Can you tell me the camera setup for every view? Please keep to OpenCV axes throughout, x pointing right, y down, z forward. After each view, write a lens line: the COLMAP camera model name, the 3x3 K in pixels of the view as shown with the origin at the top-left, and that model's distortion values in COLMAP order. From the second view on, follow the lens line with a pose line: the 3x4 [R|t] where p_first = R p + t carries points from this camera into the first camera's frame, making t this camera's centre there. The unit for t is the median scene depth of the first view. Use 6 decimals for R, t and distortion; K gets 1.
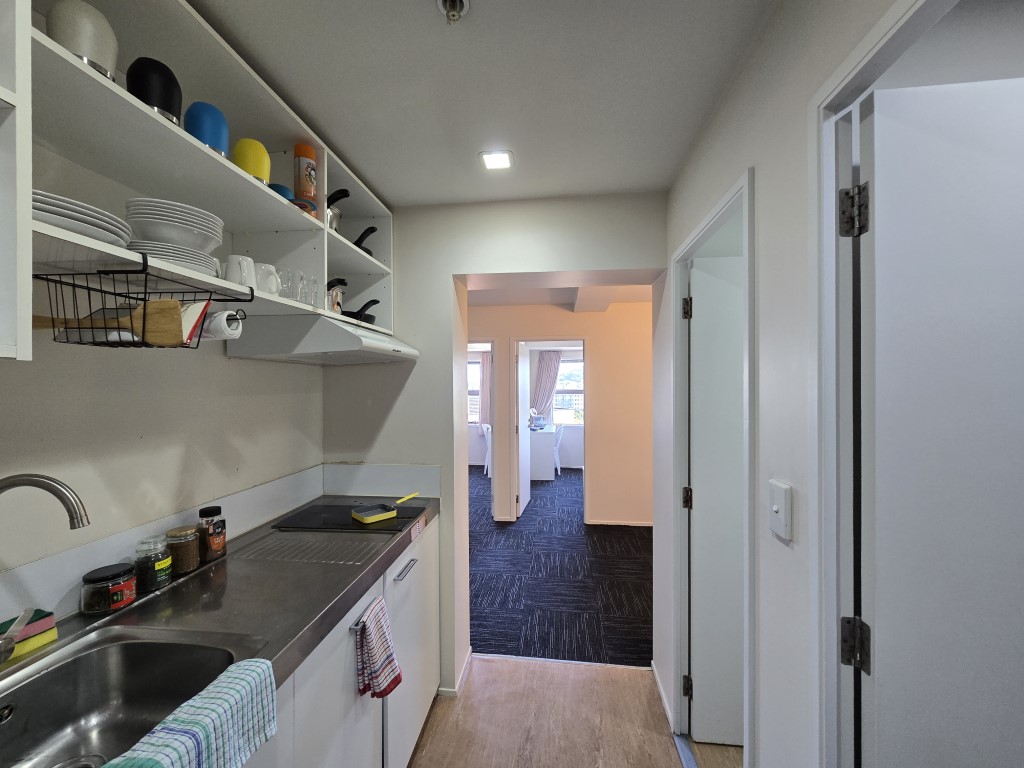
lens RADIAL K [[418.0, 0, 510.9], [0, 418.0, 385.5], [0, 0, 1]] dist [-0.003377, -0.000104]
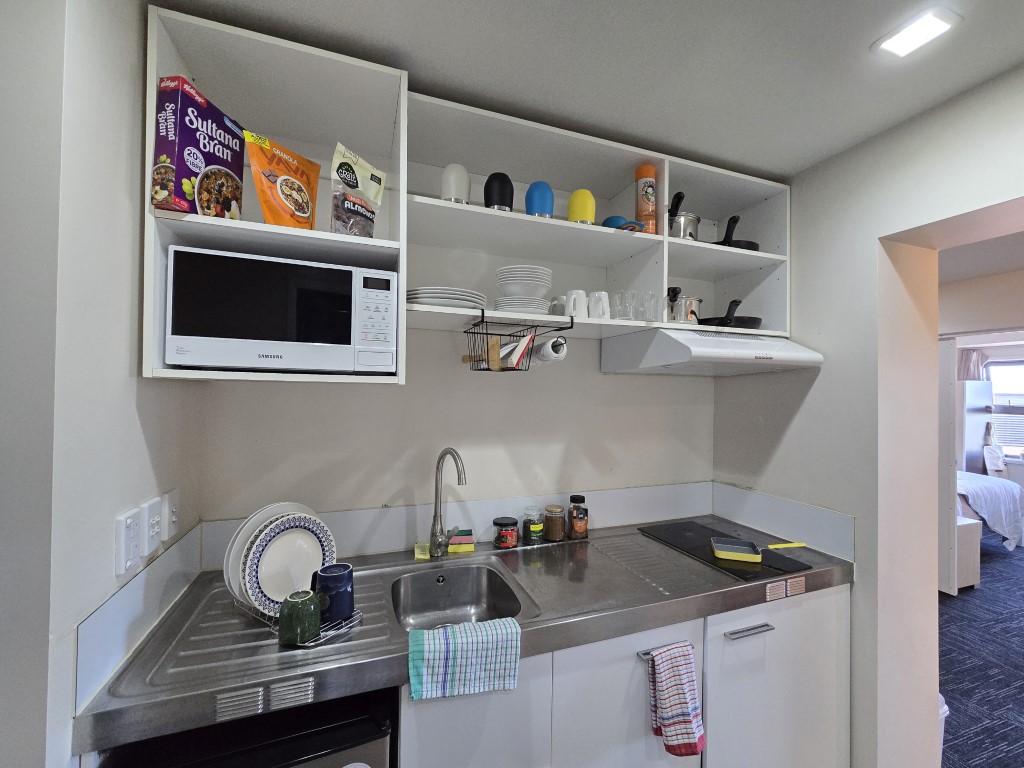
lens RADIAL K [[419.1, 0, 508.9], [0, 419.1, 387.2], [0, 0, 1]] dist [-0.001286, -0.000214]
pose [[0.444350, -0.001944, -0.895851, 0.283343], [-0.012815, 0.999882, -0.008527, -0.015518], [0.895762, 0.015269, 0.444272, 0.240761]]
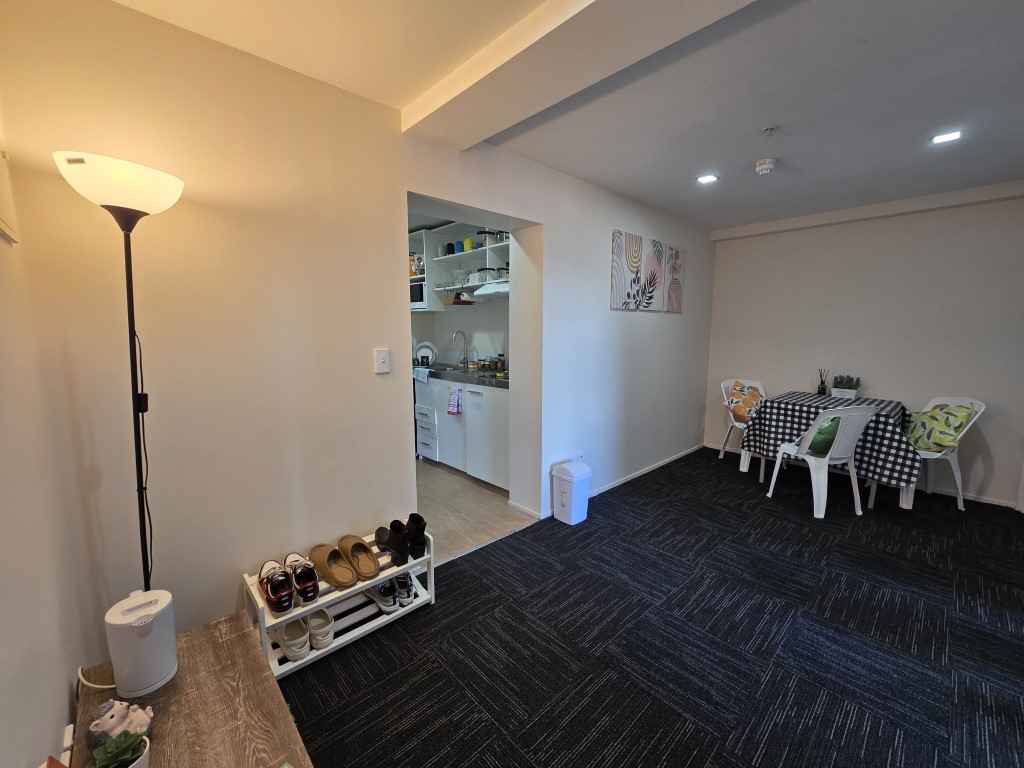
lens RADIAL K [[420.9, 0, 509.7], [0, 420.9, 386.8], [0, 0, 1]] dist [-0.002347, 0.000117]
pose [[-0.648067, 0.107454, -0.753965, 1.468335], [0.002214, 0.990258, 0.139227, 0.096610], [0.761580, 0.088559, -0.641991, 2.824470]]
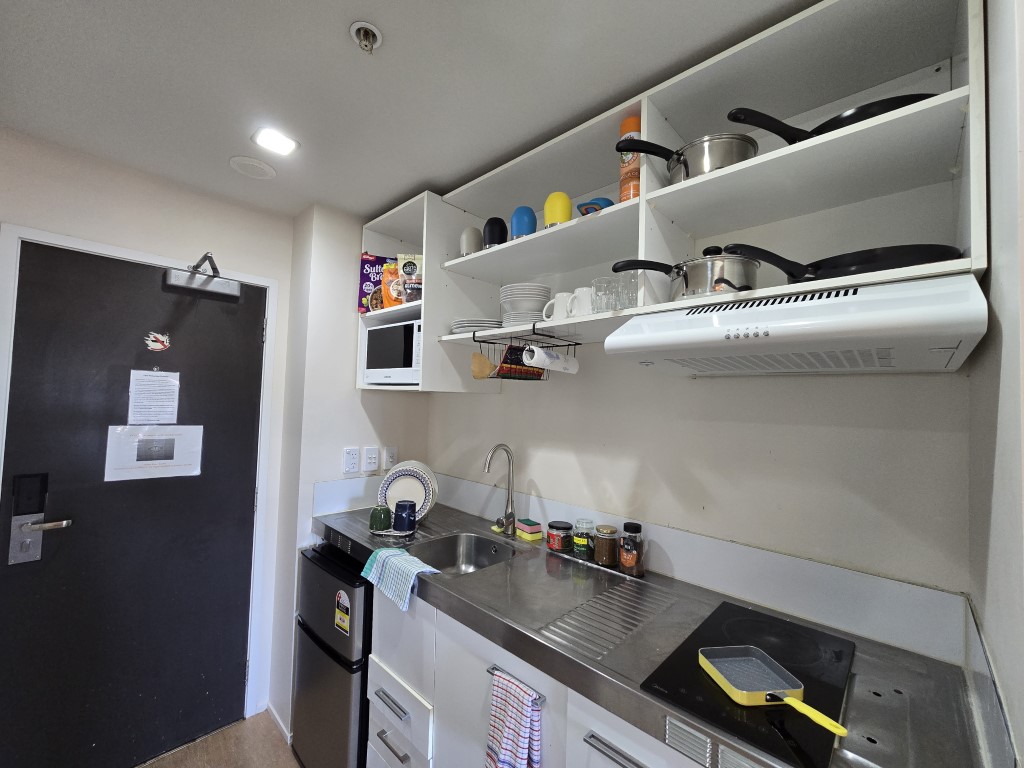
lens RADIAL K [[419.1, 0, 508.9], [0, 419.1, 387.2], [0, 0, 1]] dist [-0.001286, -0.000214]
pose [[-0.607748, -0.045168, -0.792845, 0.293983], [-0.031697, 0.998965, -0.032613, -0.004536], [0.793497, 0.005310, -0.608551, 1.292122]]
